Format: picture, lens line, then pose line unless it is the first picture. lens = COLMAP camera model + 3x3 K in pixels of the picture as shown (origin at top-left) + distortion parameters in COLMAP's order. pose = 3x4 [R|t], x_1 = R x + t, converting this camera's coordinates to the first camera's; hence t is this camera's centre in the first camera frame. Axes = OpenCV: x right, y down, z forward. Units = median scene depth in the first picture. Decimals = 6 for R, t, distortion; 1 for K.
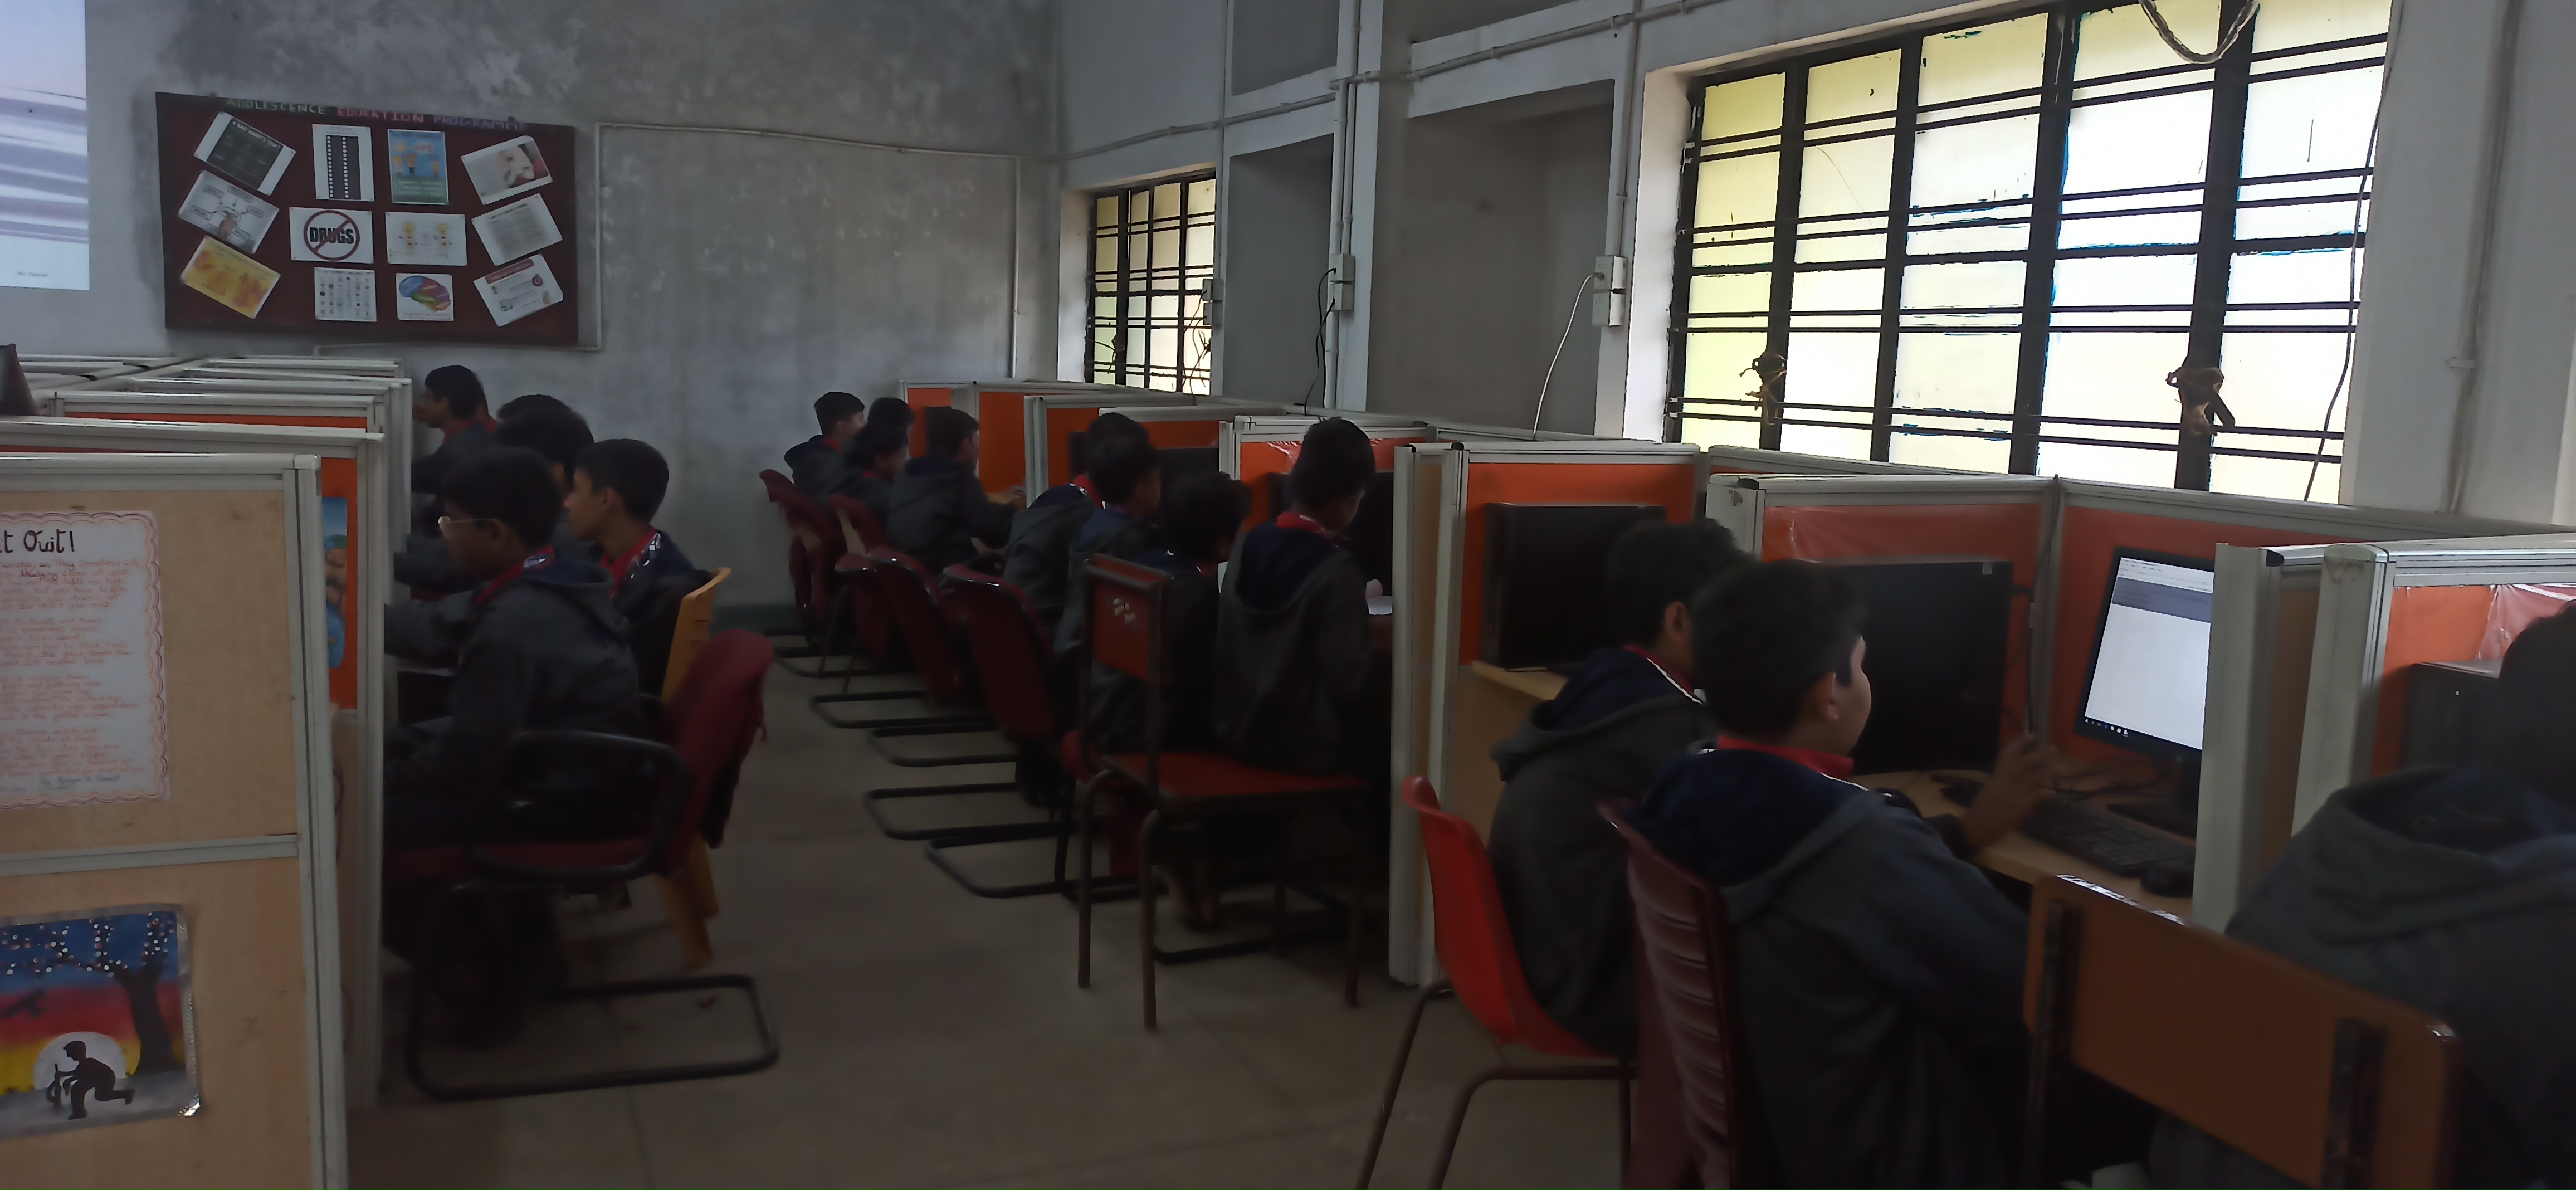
lens RADIAL K [[1914.9, 0, 1288.0], [0, 1914.9, 595.0], [0, 0, 1]] dist [0.081291, -0.092688]
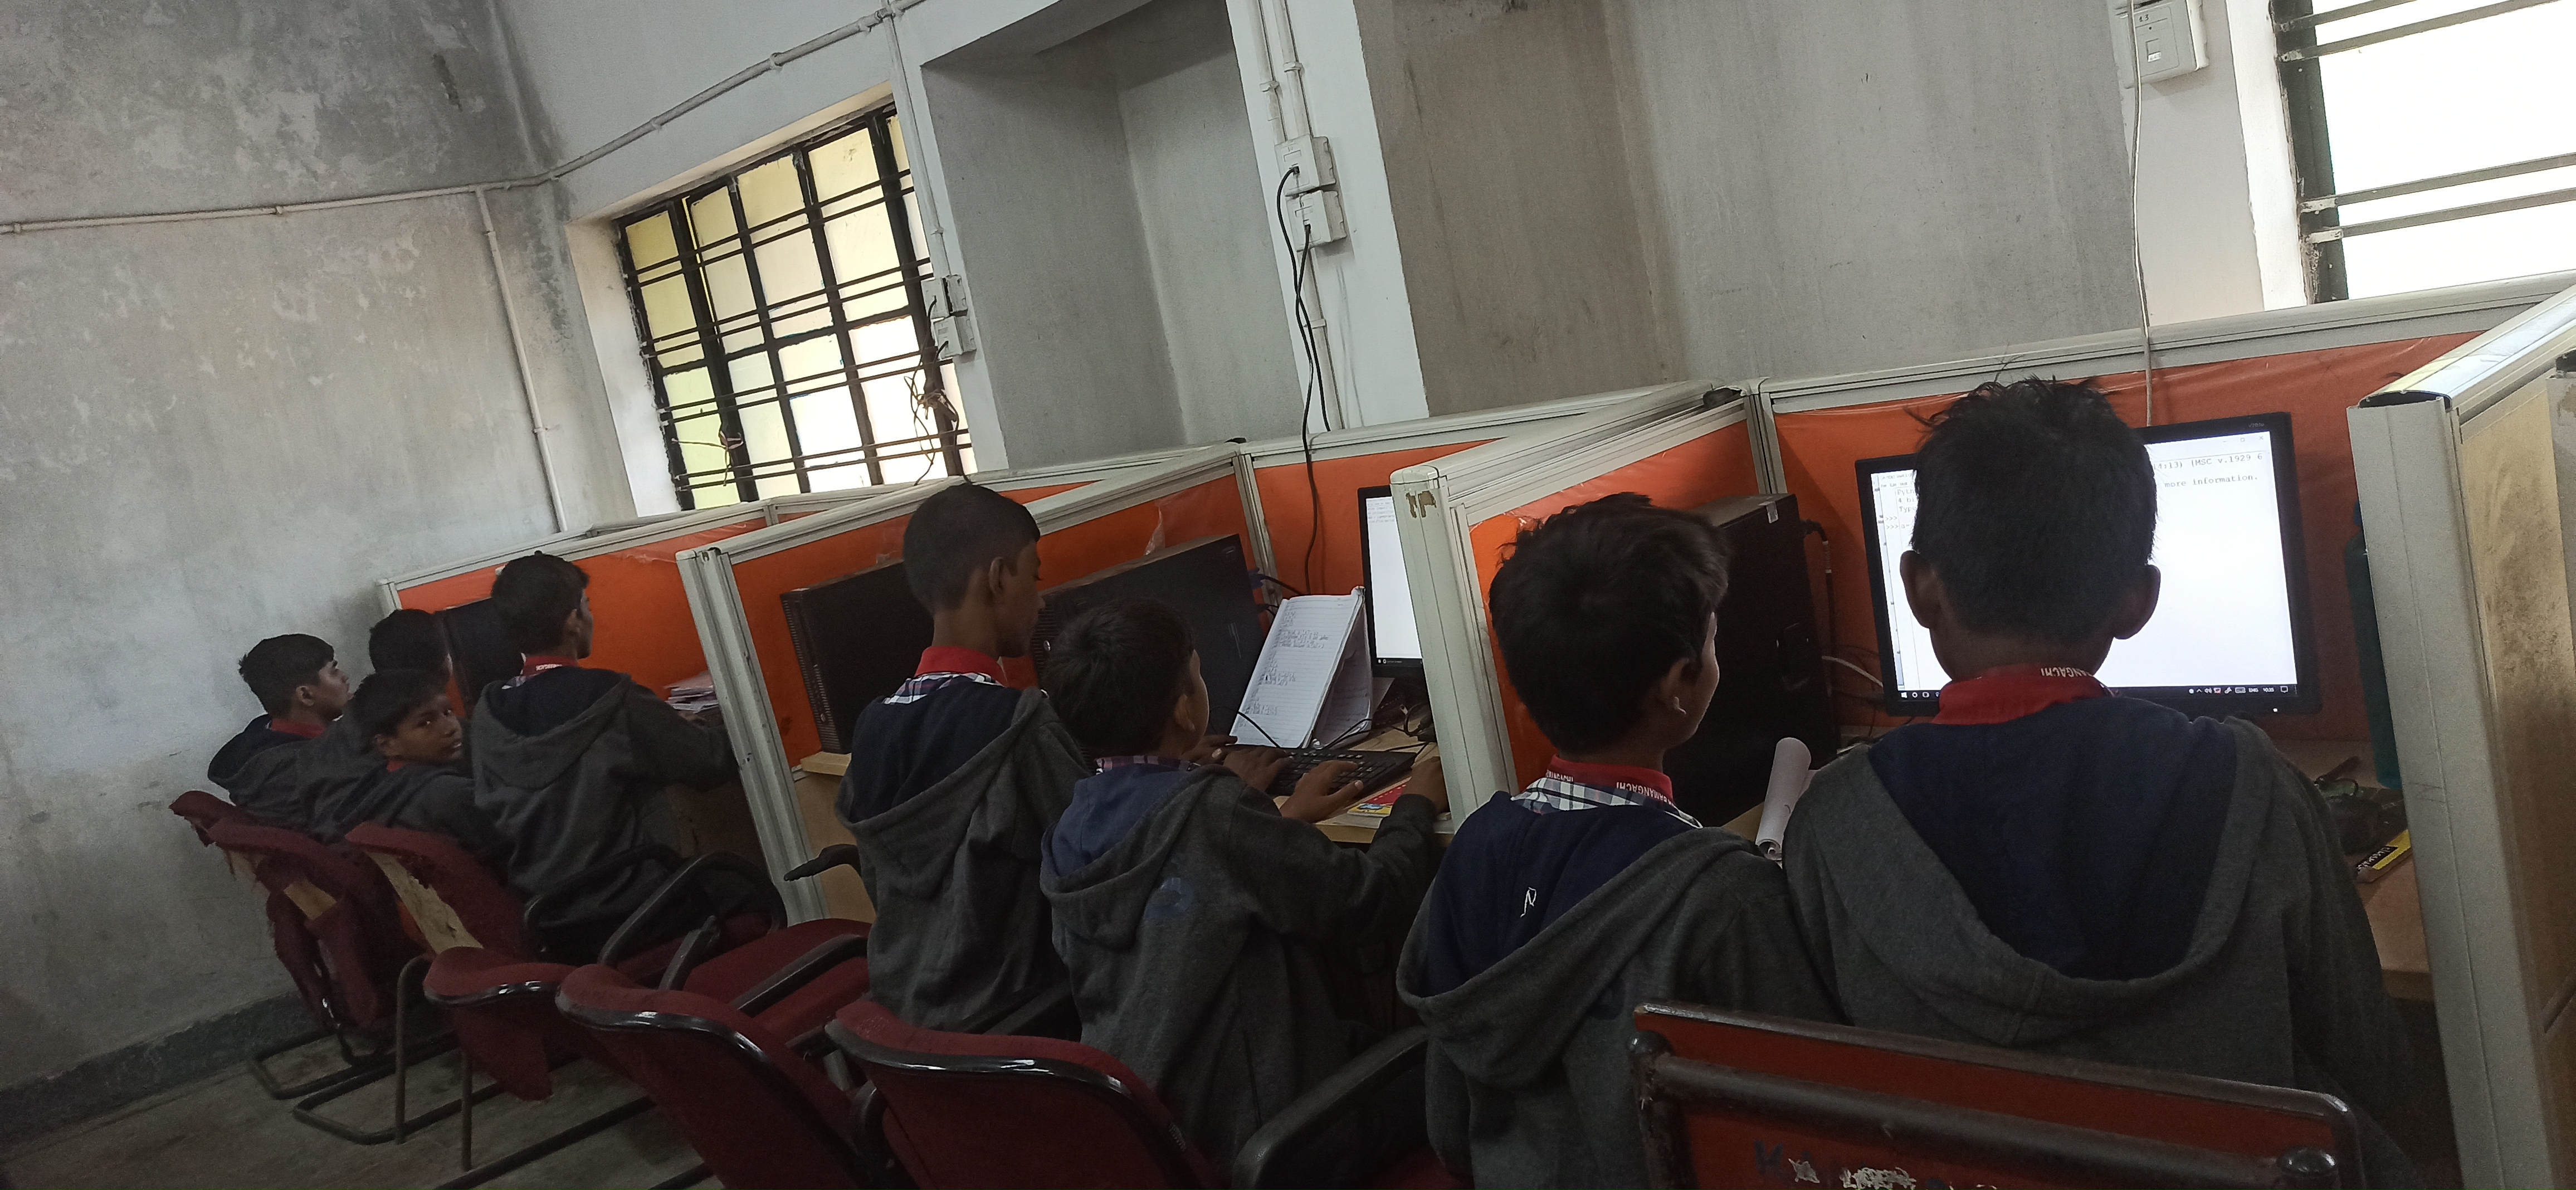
lens RADIAL K [[1914.9, 0, 1288.0], [0, 1914.9, 595.0], [0, 0, 1]] dist [0.081291, -0.092688]
pose [[0.928309, -0.260133, 0.265658, -0.109533], [0.262797, 0.964497, 0.026127, -0.053046], [-0.263023, 0.045560, 0.963713, 0.369579]]
